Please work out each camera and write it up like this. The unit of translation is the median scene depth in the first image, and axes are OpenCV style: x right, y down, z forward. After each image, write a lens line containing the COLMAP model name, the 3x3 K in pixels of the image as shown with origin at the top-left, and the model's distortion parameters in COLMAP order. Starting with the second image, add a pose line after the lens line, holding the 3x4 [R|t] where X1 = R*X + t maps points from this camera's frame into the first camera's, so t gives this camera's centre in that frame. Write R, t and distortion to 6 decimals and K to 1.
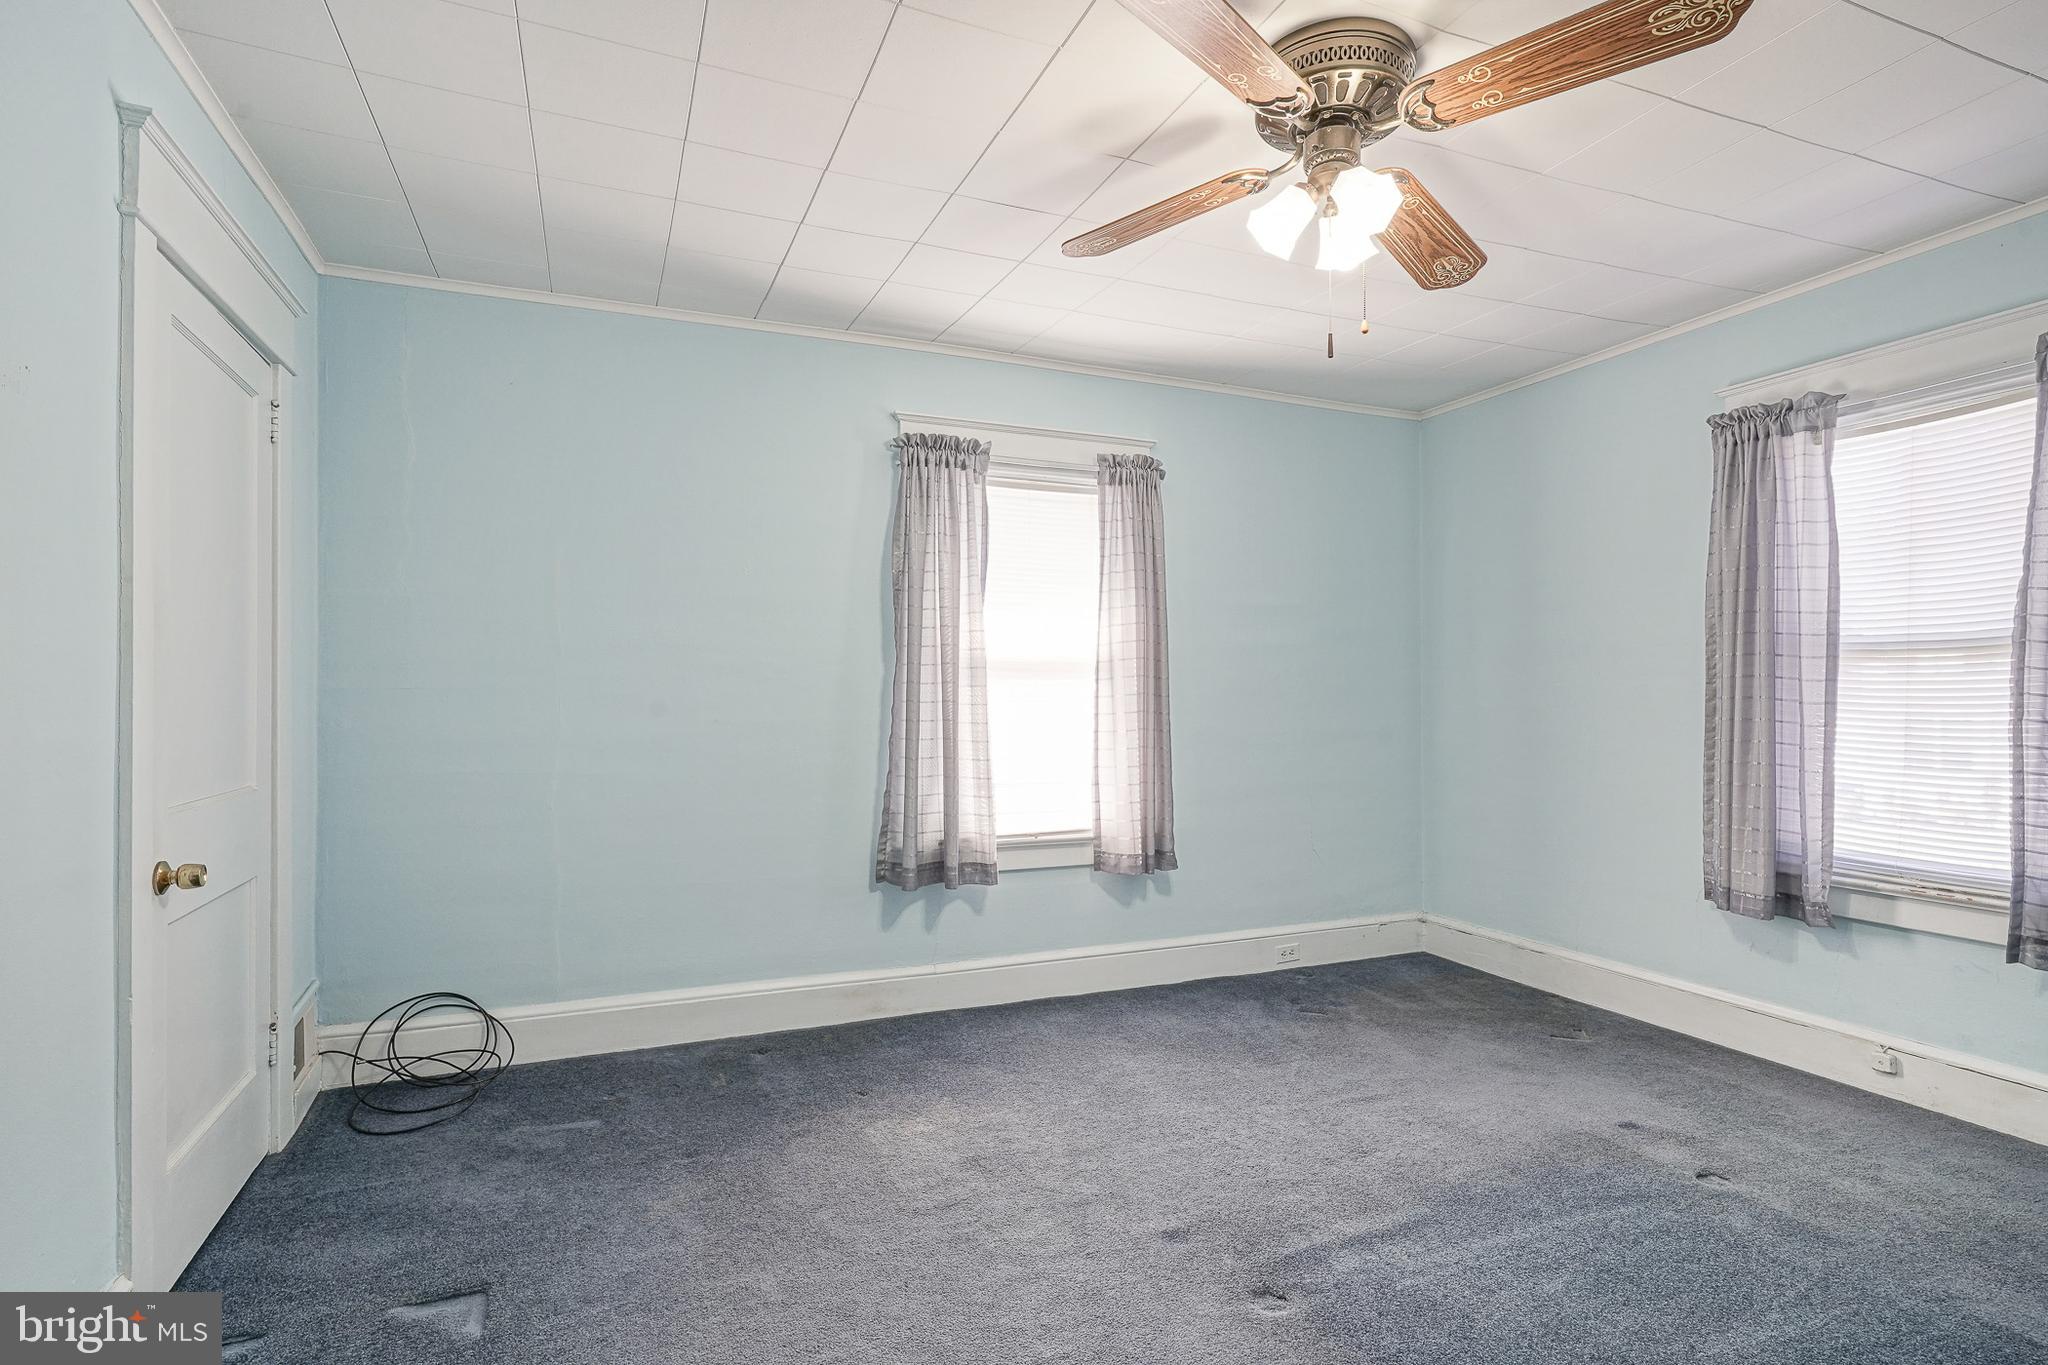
lens RADIAL K [[1009.7, 0, 975.8], [0, 1009.7, 694.2], [0, 0, 1]] dist [-0.002491, 0.001707]
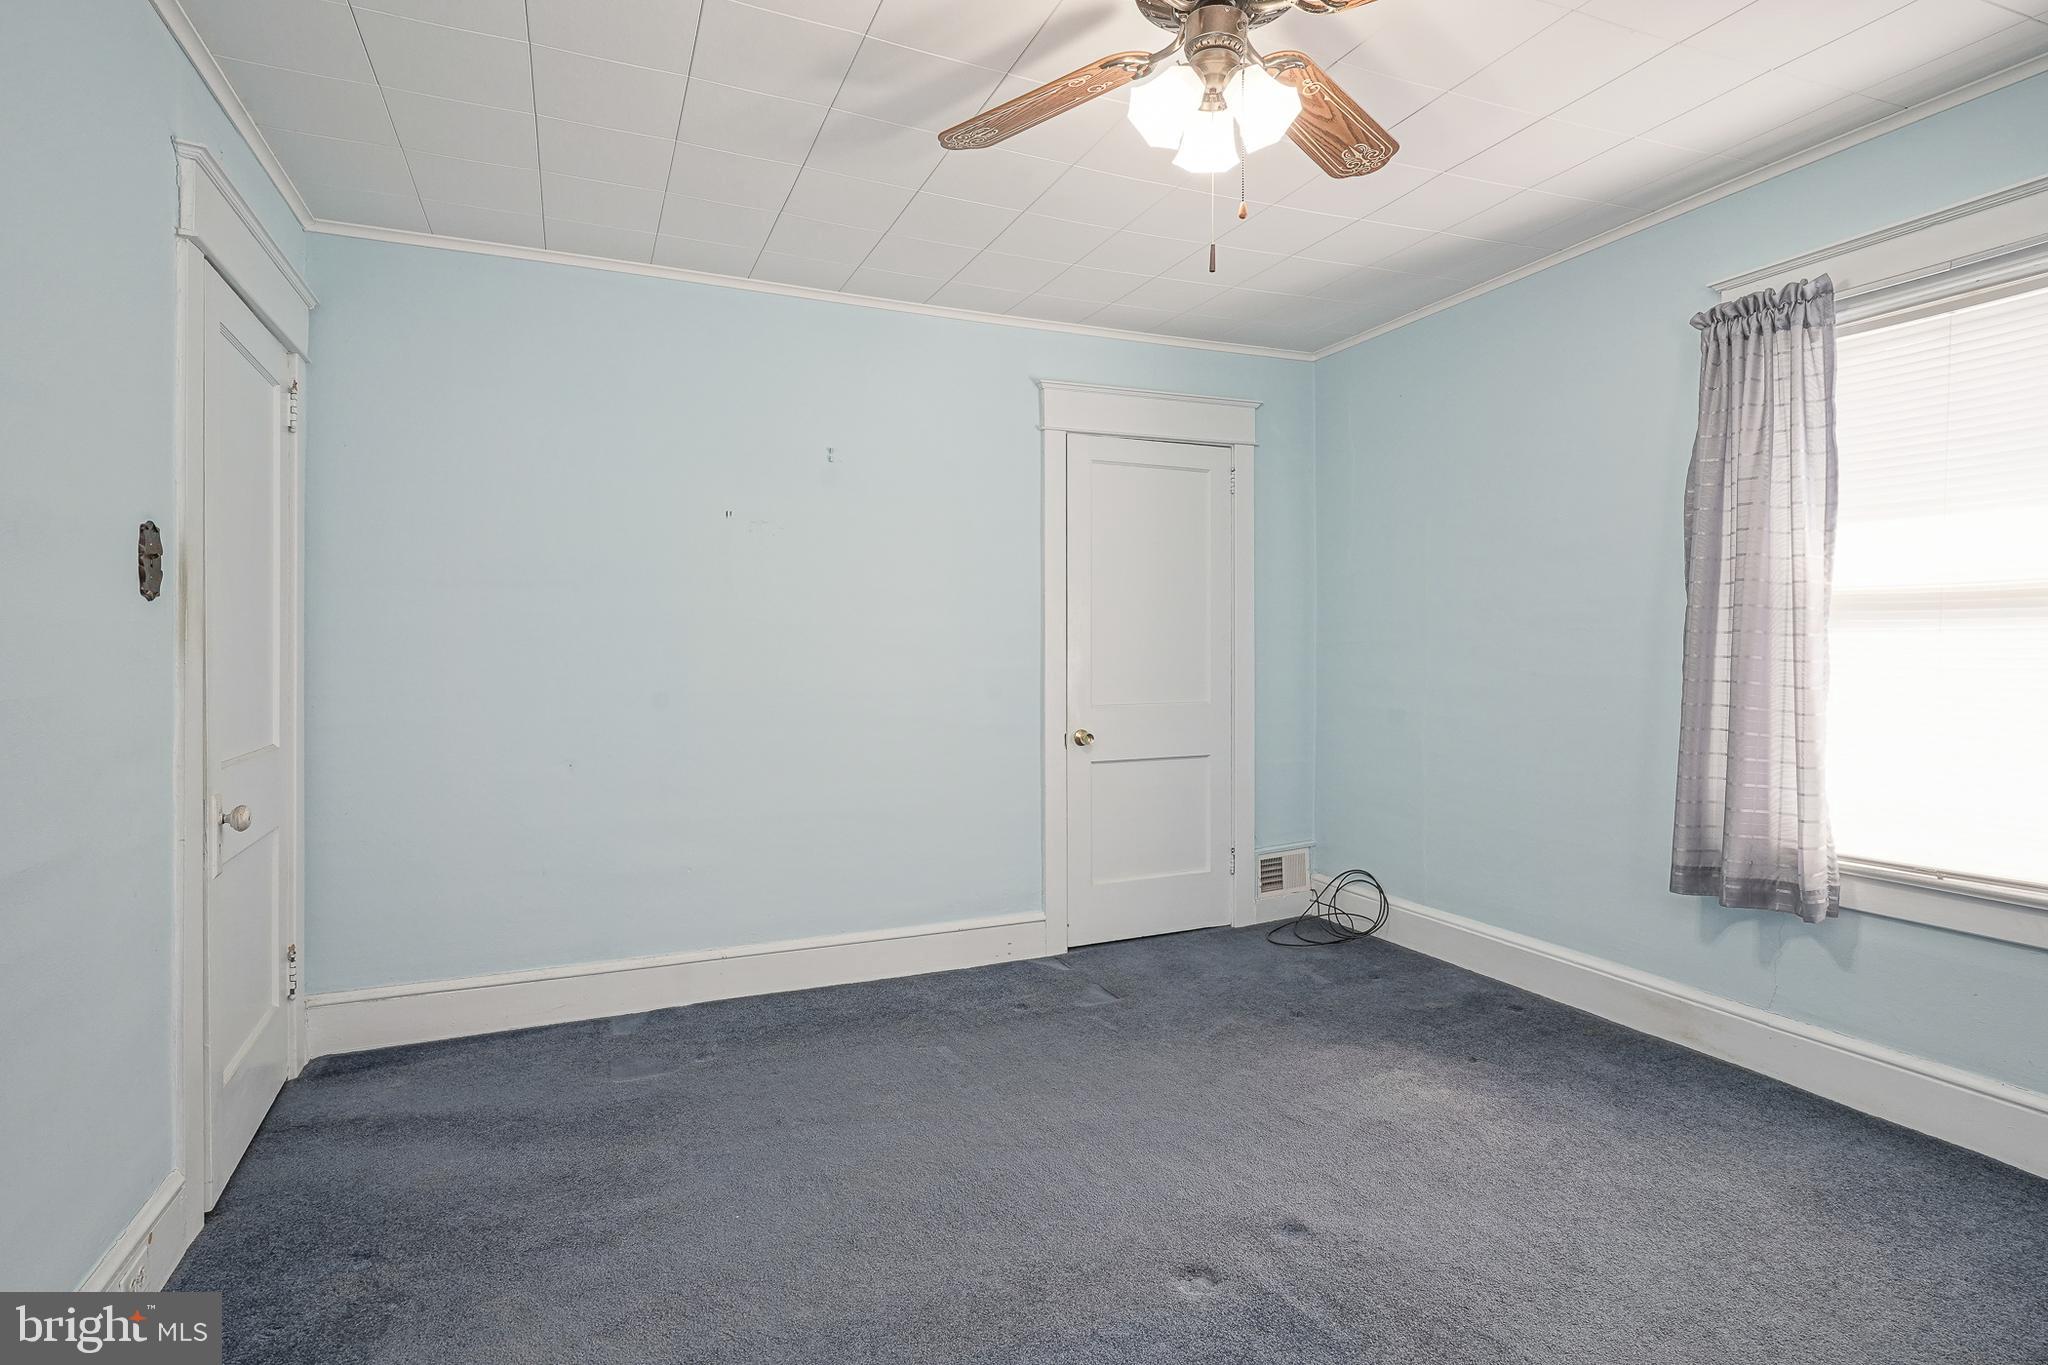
lens RADIAL K [[1006.2, 0, 1033.4], [0, 1006.2, 637.8], [0, 0, 1]] dist [-0.010502, 0.006232]
pose [[0.048747, -0.010178, -0.998759, 0.837276], [0.002015, 0.999947, -0.010092, 0.001349], [0.998809, -0.001521, 0.048765, 0.542917]]
